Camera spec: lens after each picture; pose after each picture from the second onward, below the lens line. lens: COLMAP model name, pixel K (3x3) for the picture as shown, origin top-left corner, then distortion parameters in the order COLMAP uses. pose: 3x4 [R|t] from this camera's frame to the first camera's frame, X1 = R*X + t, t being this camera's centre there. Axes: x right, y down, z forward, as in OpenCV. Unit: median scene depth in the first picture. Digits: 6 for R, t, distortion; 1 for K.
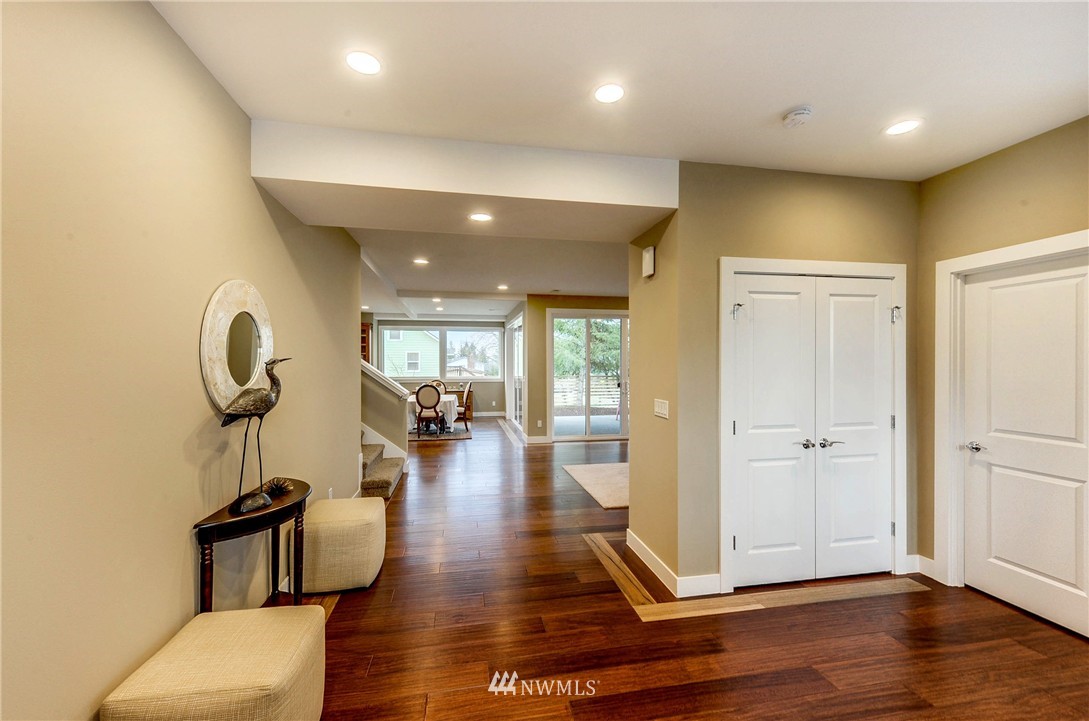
lens RADIAL K [[443.4, 0, 543.3], [0, 443.4, 364.0], [0, 0, 1]] dist [0.004452, -0.000315]
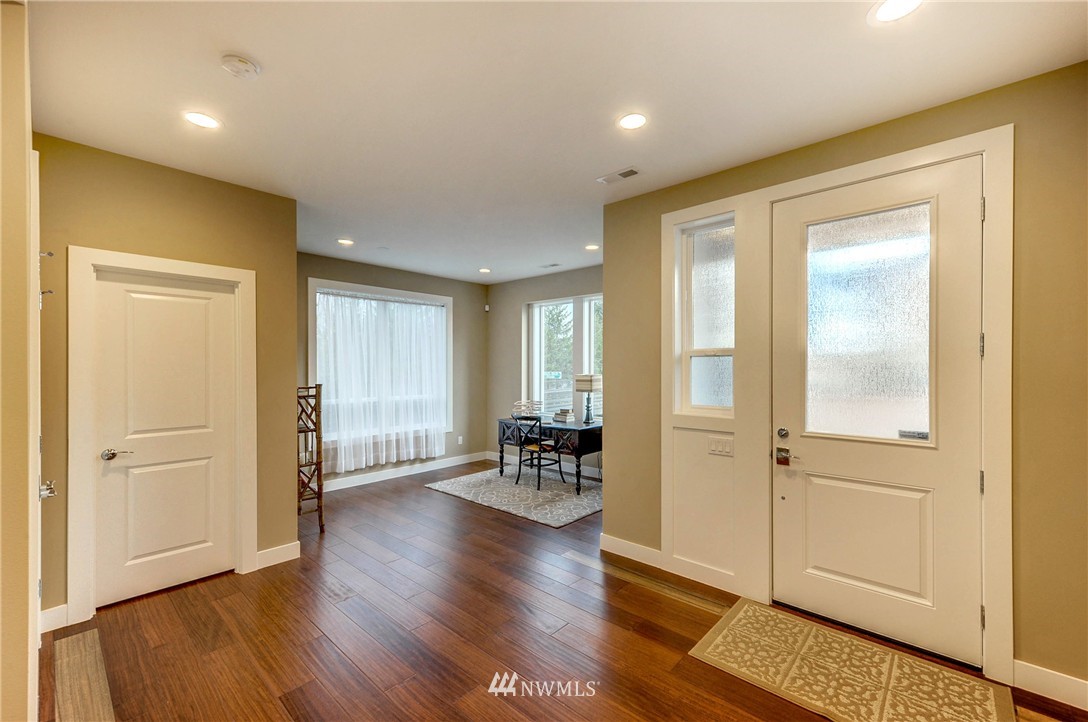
lens RADIAL K [[443.0, 0, 542.8], [0, 443.0, 364.6], [0, 0, 1]] dist [0.004452, -0.000315]
pose [[-0.605179, 0.011160, 0.796011, -0.345105], [0.004963, 0.999935, -0.010245, 0.010034], [-0.796074, -0.002250, -0.605195, 0.853420]]
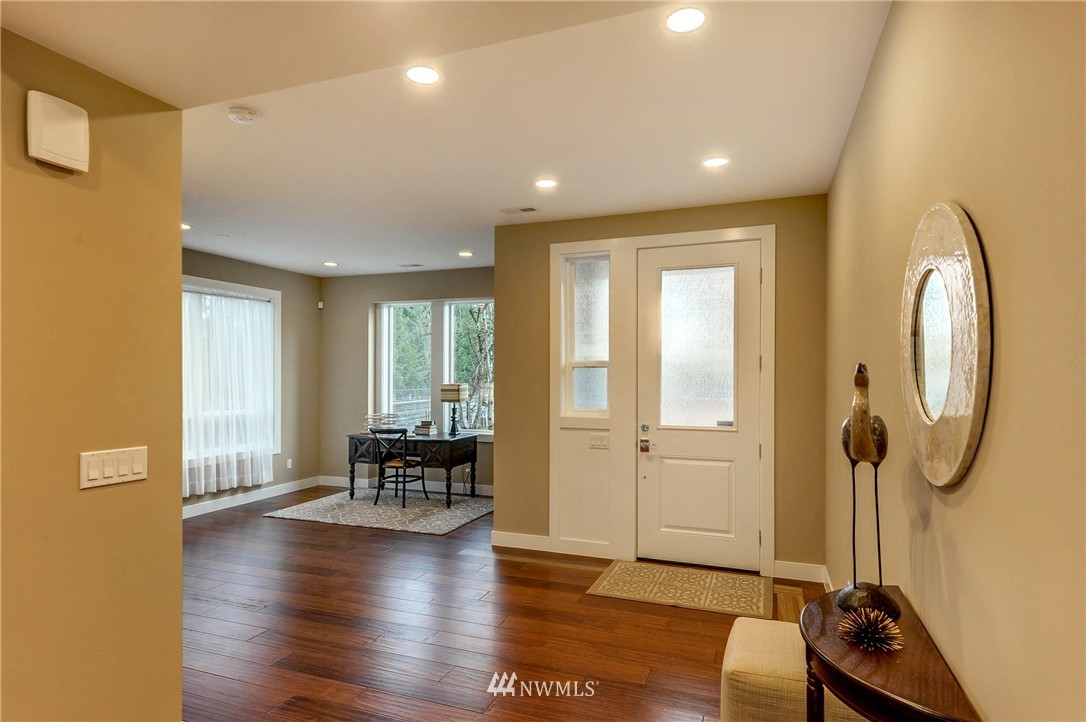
lens RADIAL K [[577.9, 0, 545.0], [0, 577.9, 369.5], [0, 0, 1]] dist [0.003520, 0.001011]
pose [[-0.853980, 0.009885, 0.520211, -0.454961], [0.004128, 0.999917, -0.012224, 0.007616], [-0.520289, -0.008292, -0.853950, 1.233454]]
